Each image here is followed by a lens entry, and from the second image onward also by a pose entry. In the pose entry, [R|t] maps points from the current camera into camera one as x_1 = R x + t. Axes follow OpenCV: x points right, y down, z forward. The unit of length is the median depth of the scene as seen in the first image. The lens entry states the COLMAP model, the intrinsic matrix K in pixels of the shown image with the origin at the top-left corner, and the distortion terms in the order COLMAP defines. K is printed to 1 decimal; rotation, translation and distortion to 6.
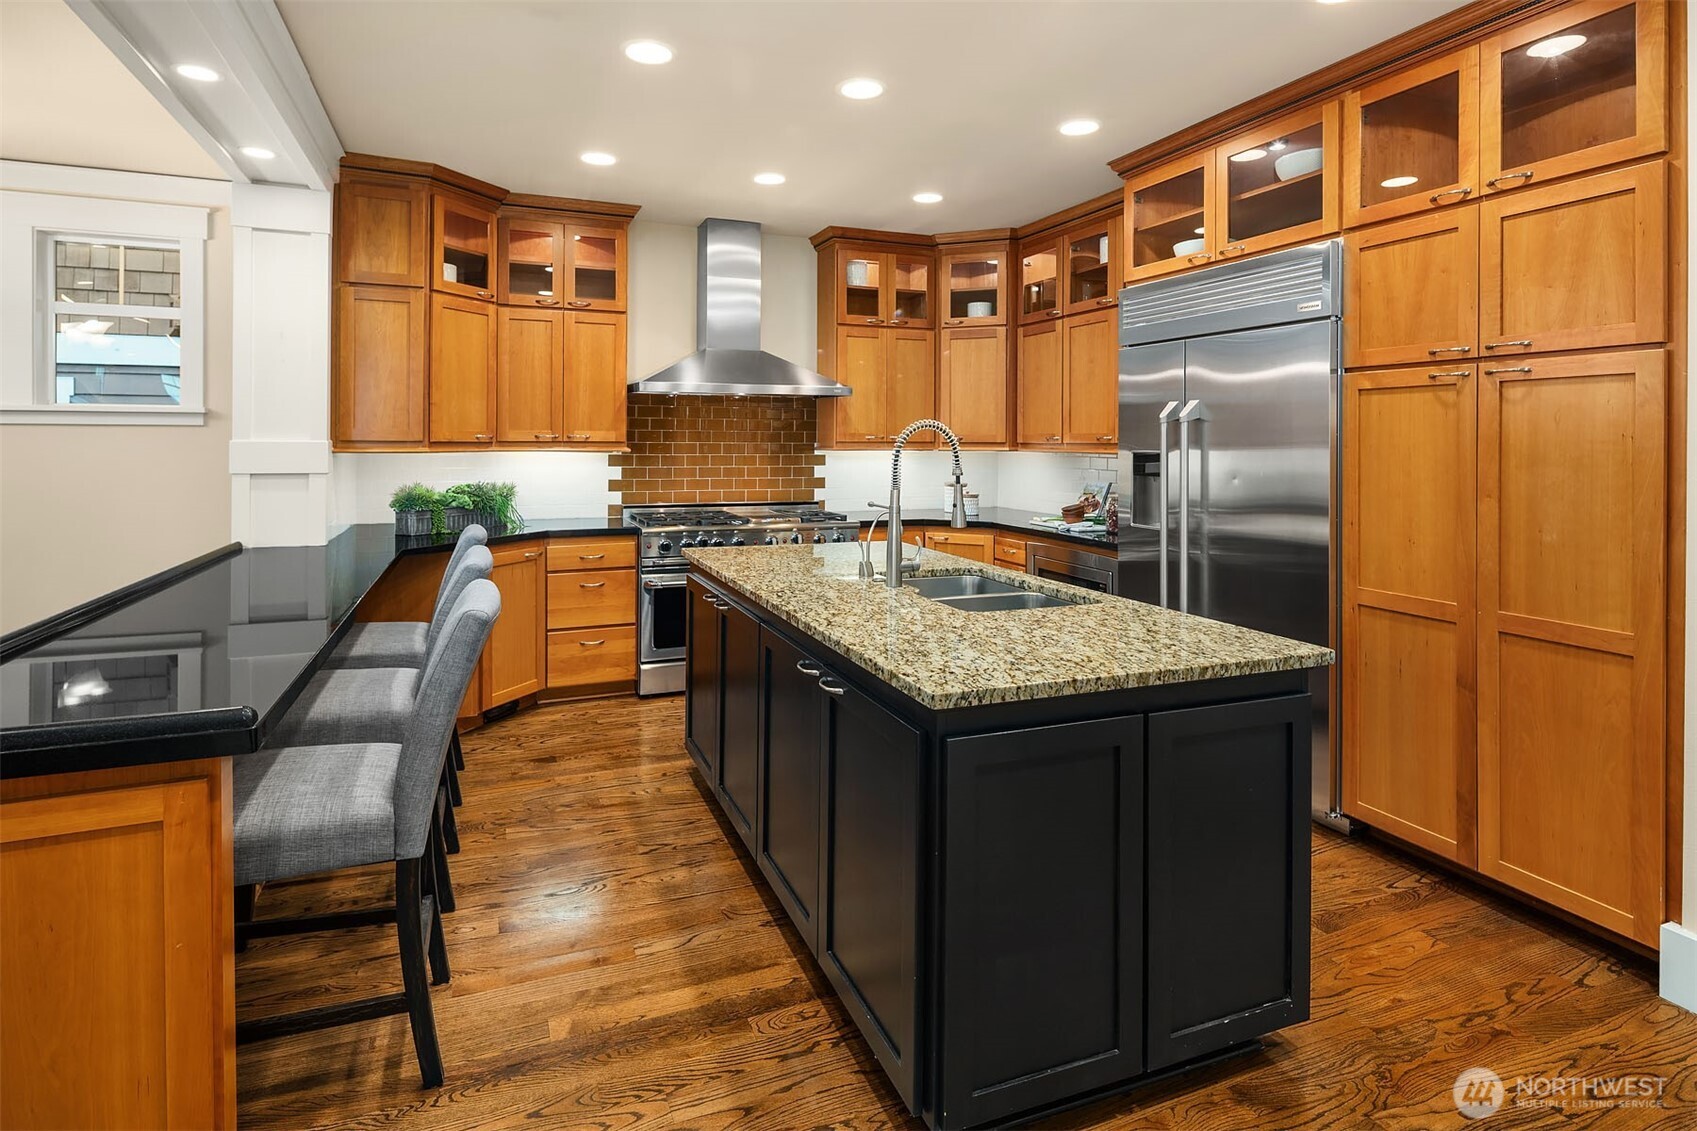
lens RADIAL K [[851.8, 0, 848.5], [0, 851.8, 565.5], [0, 0, 1]] dist [-0.001855, -0.001051]
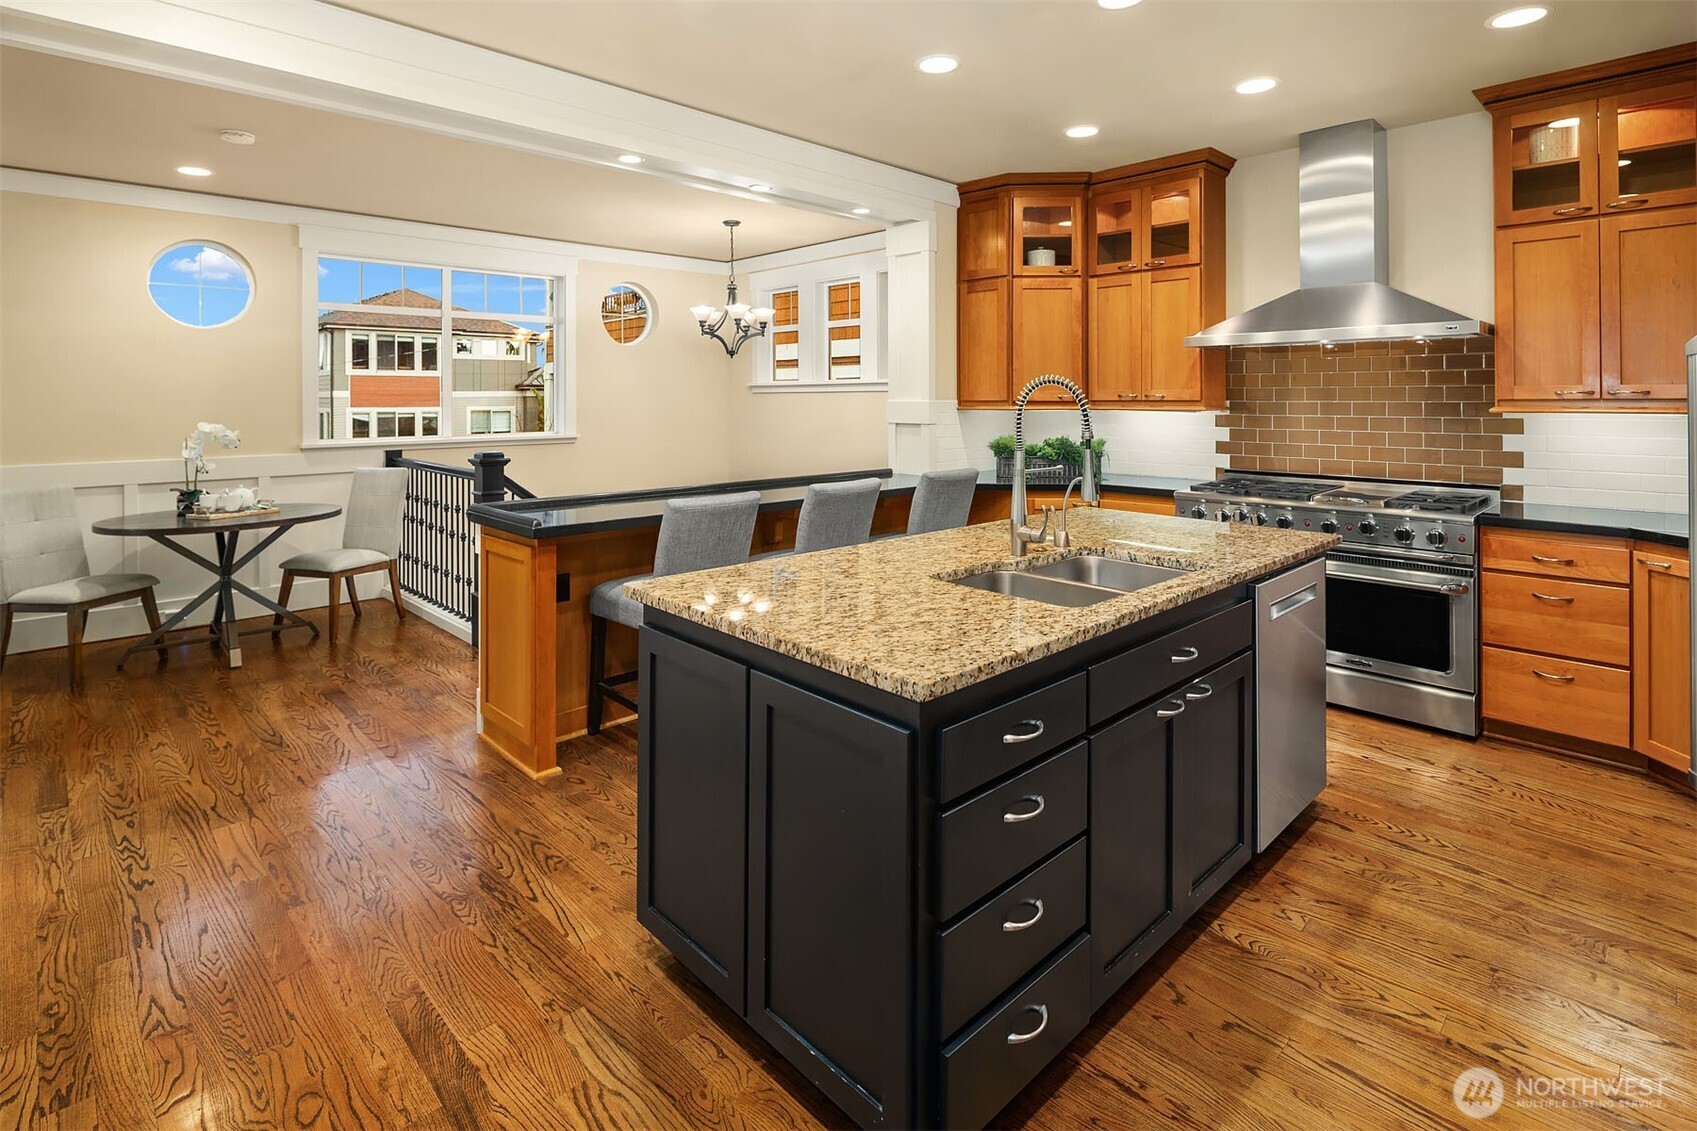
lens RADIAL K [[879.2, 0, 840.3], [0, 879.2, 560.9], [0, 0, 1]] dist [0.000708, -0.000667]
pose [[0.333447, 0.164143, -0.928370, 0.596833], [-0.133612, 0.983015, 0.125815, -0.042922], [0.933253, 0.082089, 0.349715, 0.324063]]
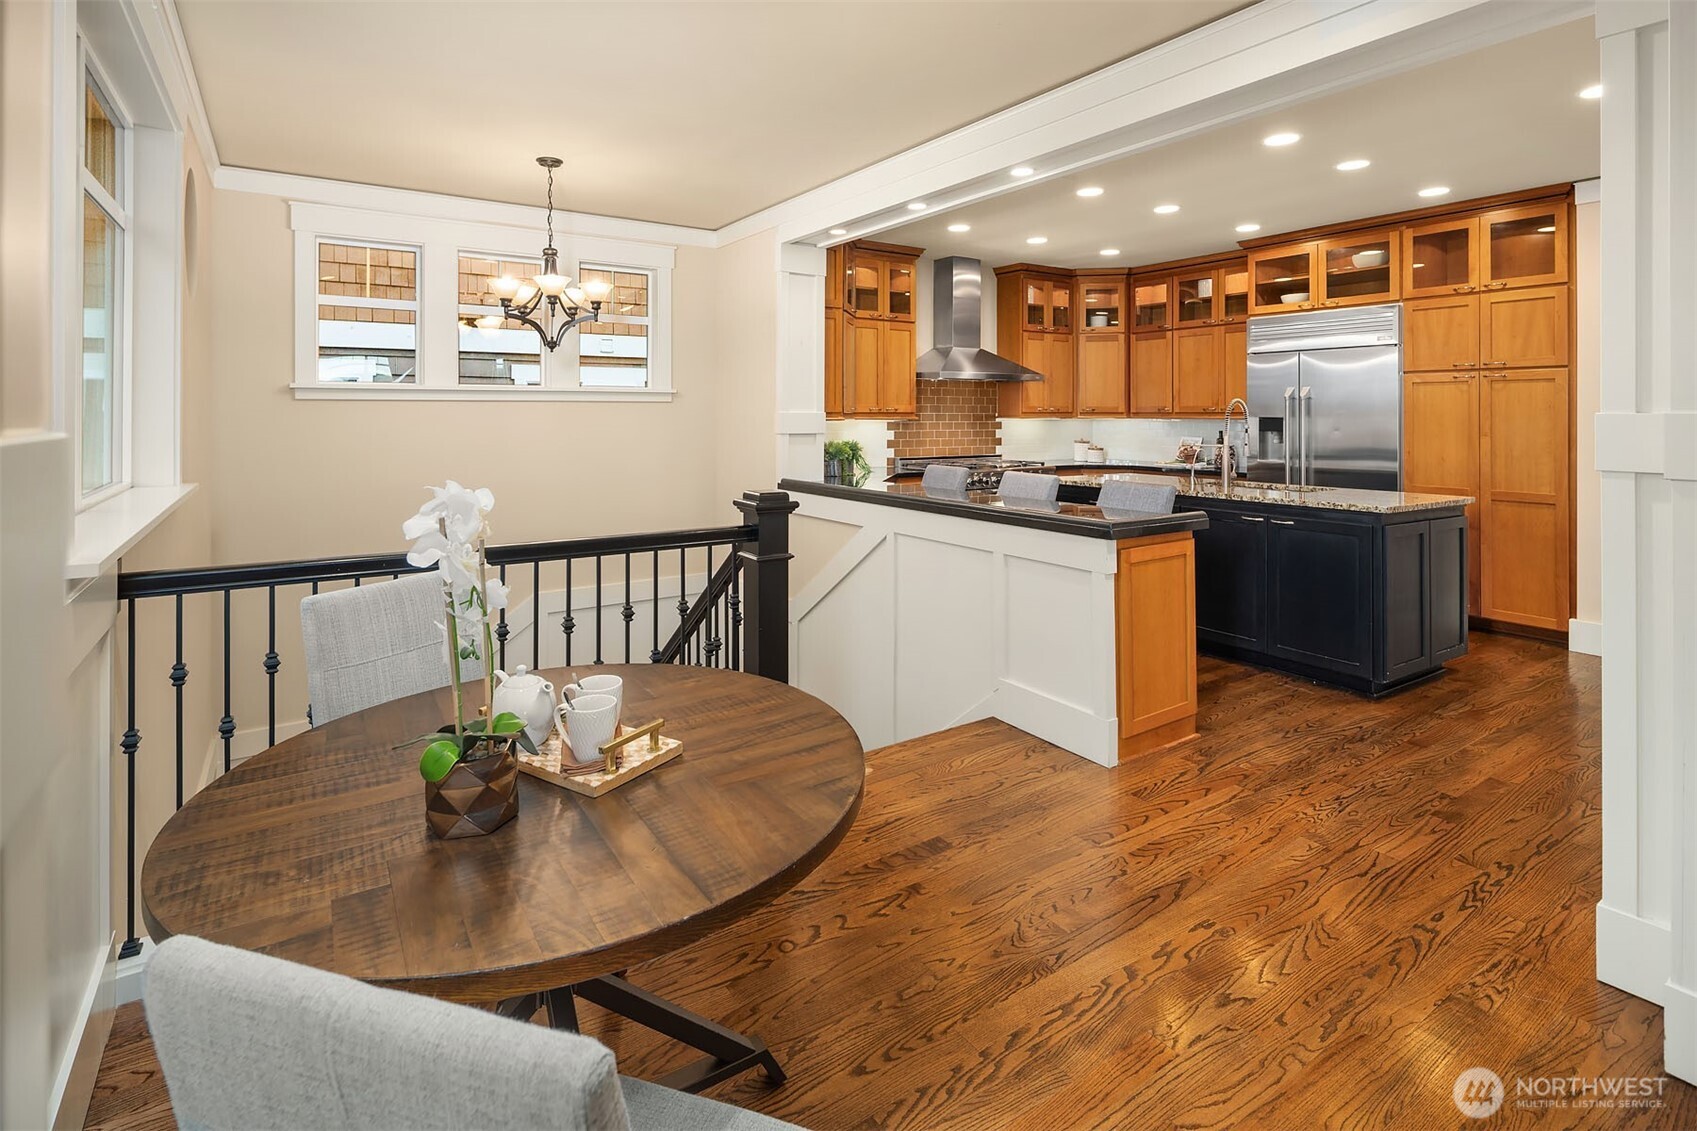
lens RADIAL K [[879.2, 0, 840.3], [0, 879.2, 560.9], [0, 0, 1]] dist [0.000708, -0.000667]
pose [[0.972691, -0.043135, 0.228062, -0.817029], [0.038645, 0.998962, 0.024121, 0.071706], [-0.228866, -0.014648, 0.973348, -0.470129]]
